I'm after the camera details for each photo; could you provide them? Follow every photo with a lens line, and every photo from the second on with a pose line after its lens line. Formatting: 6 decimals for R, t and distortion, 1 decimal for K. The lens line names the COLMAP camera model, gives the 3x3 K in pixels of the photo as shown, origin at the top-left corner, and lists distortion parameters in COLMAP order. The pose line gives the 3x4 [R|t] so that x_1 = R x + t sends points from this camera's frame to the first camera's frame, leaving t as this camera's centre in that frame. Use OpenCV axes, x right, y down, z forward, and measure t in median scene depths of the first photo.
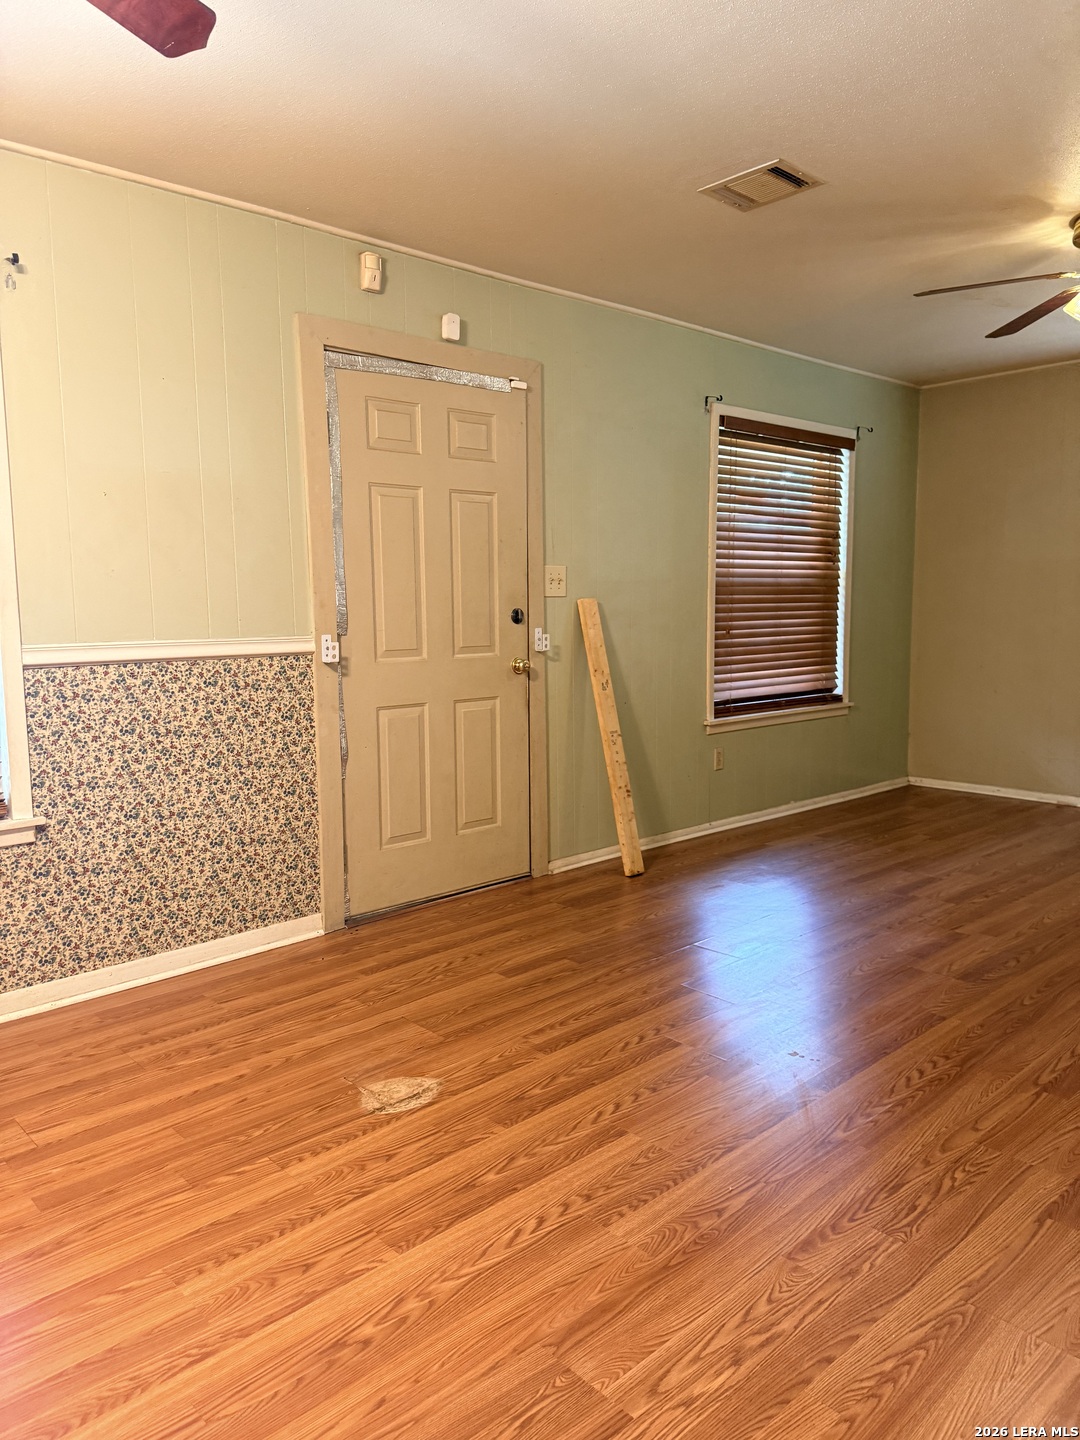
lens RADIAL K [[1013.9, 0, 538.0], [0, 1013.9, 722.6], [0, 0, 1]] dist [0.083506, -0.126036]
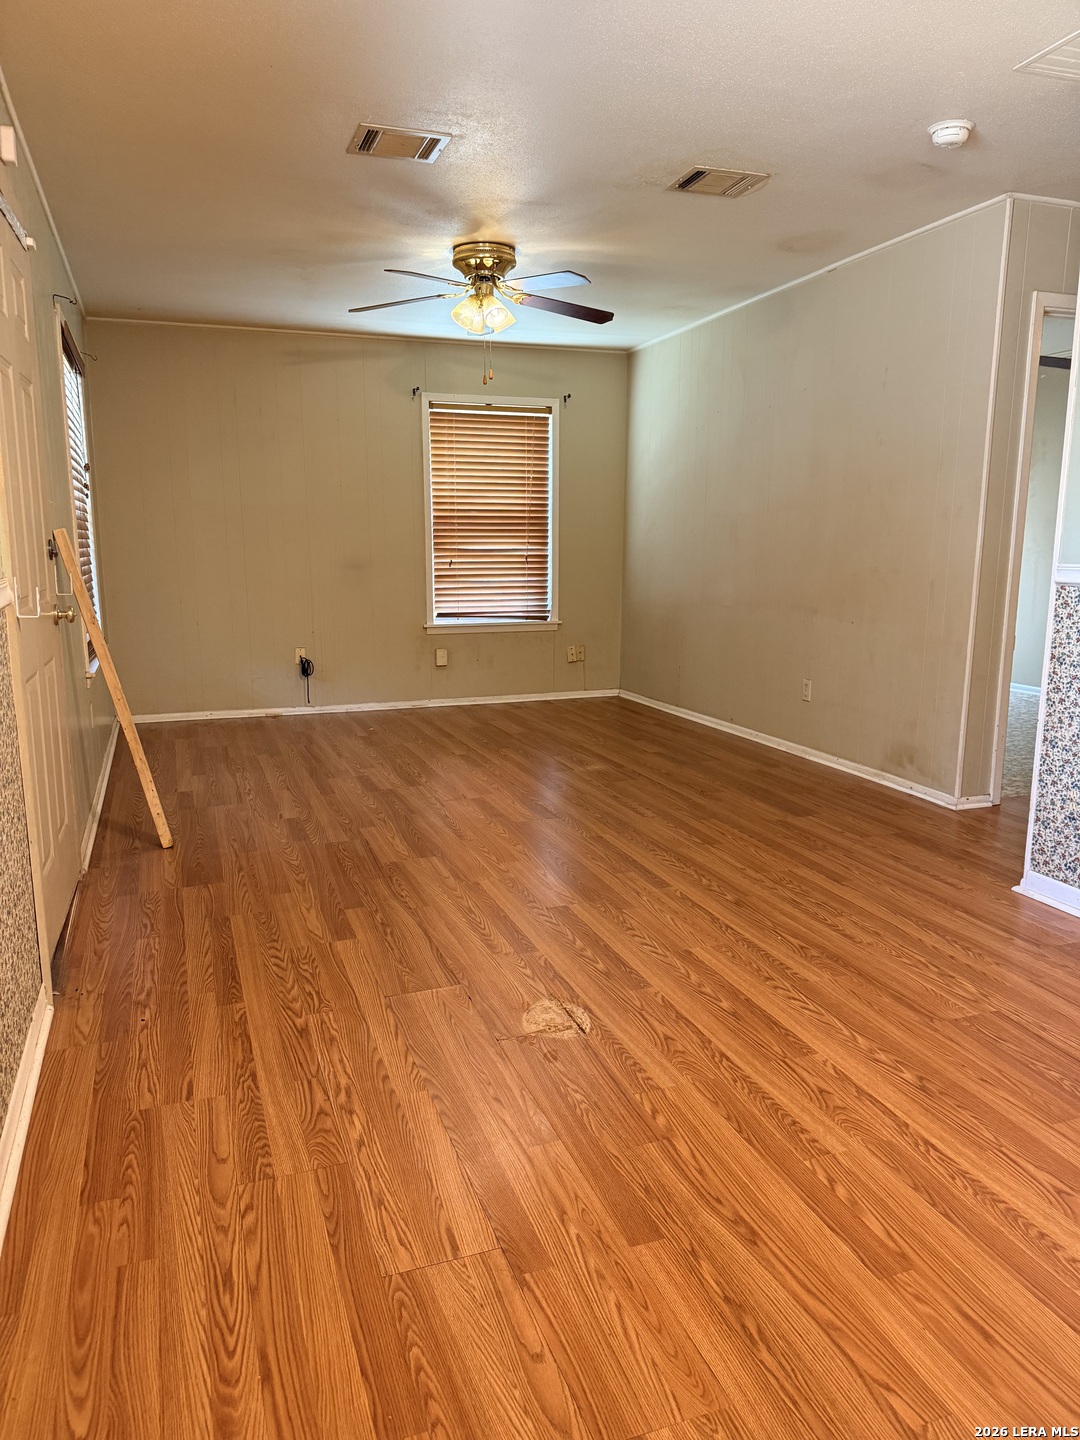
lens RADIAL K [[1001.6, 0, 540.0], [0, 1001.6, 720.0], [0, 0, 1]] dist [0.182825, -0.362063]
pose [[0.385962, -0.154242, 0.909529, -0.855370], [0.106465, 0.986783, 0.122165, -0.048743], [-0.916351, 0.049682, 0.397282, 0.503160]]
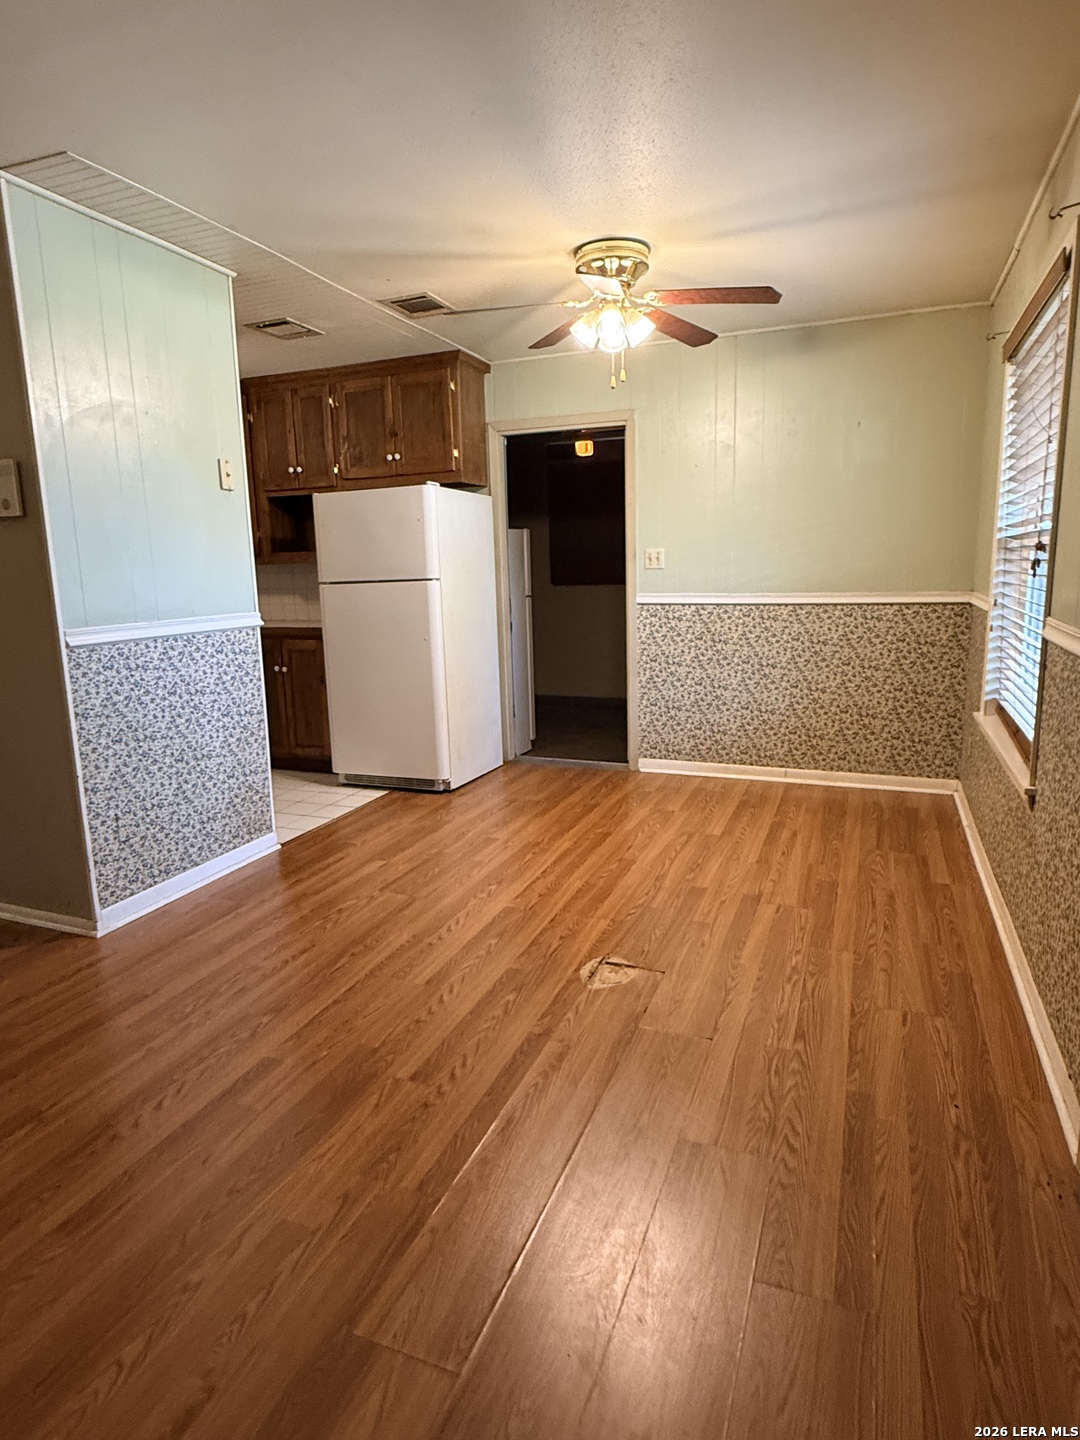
lens RADIAL K [[829.7, 0, 540.0], [0, 829.7, 720.0], [0, 0, 1]] dist [-0.003245, 0.000068]
pose [[-0.901871, 0.114406, -0.416581, 0.287506], [-0.014920, 0.955473, 0.294702, -0.208912], [0.431748, 0.271999, -0.860006, 1.495366]]
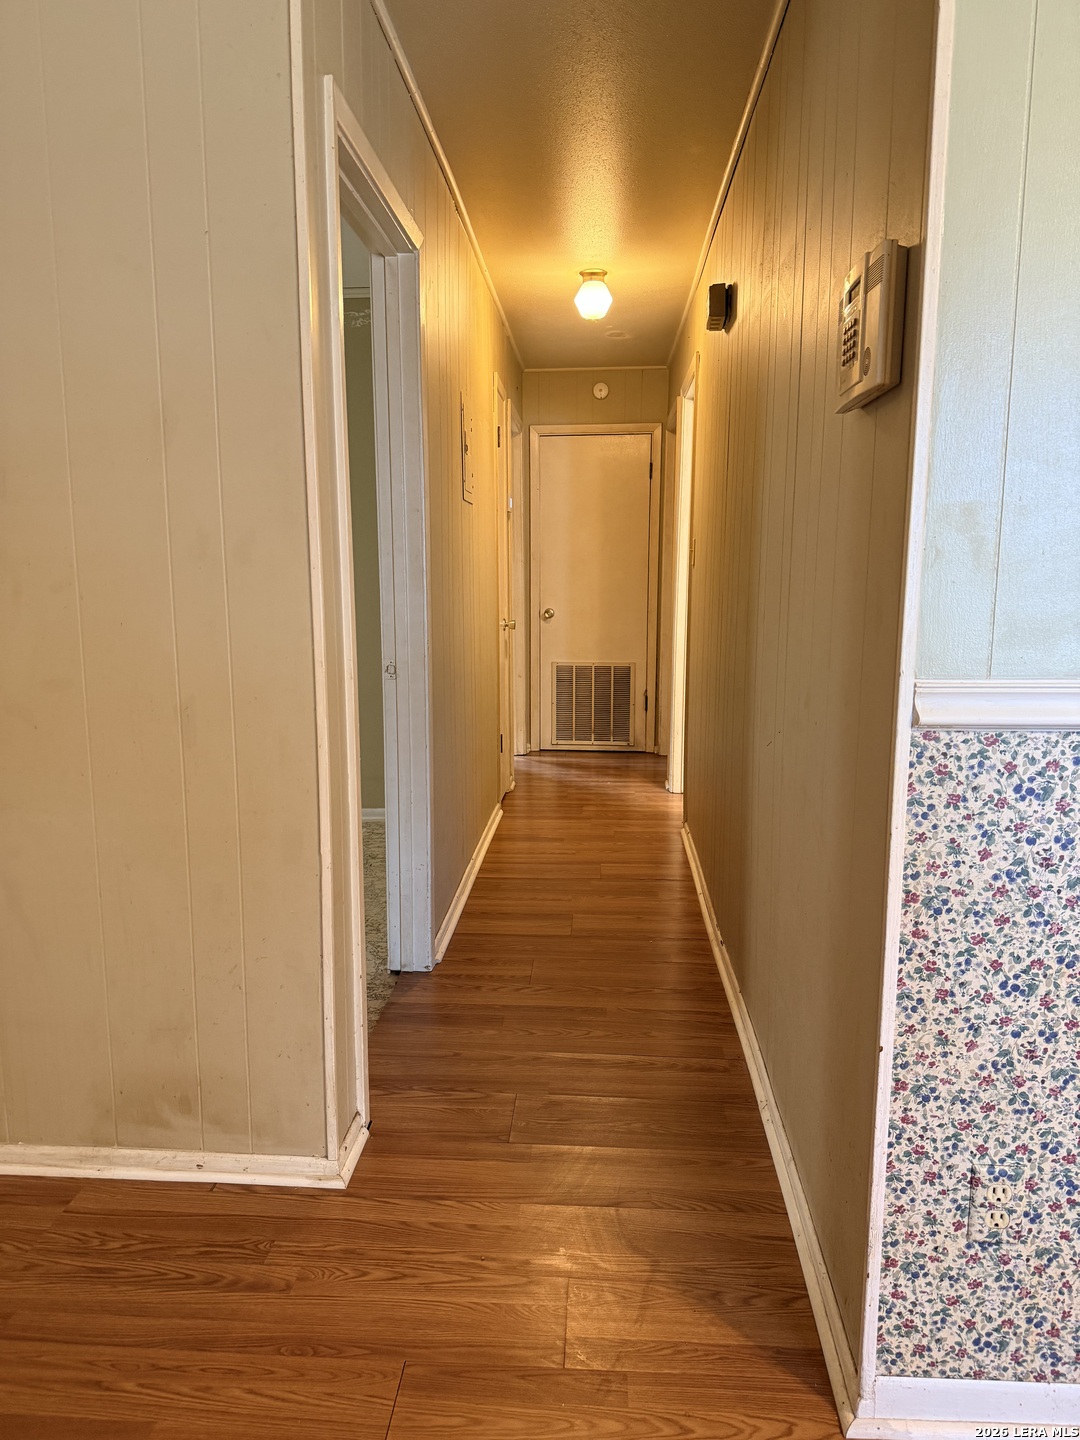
lens RADIAL K [[1011.8, 0, 540.0], [0, 1011.8, 720.0], [0, 0, 1]] dist [-0.002642, -0.002362]
pose [[-0.692763, -0.094589, 0.714935, 0.169207], [0.098841, 0.969552, 0.224052, -0.118386], [-0.714360, 0.225880, -0.662321, 0.833849]]
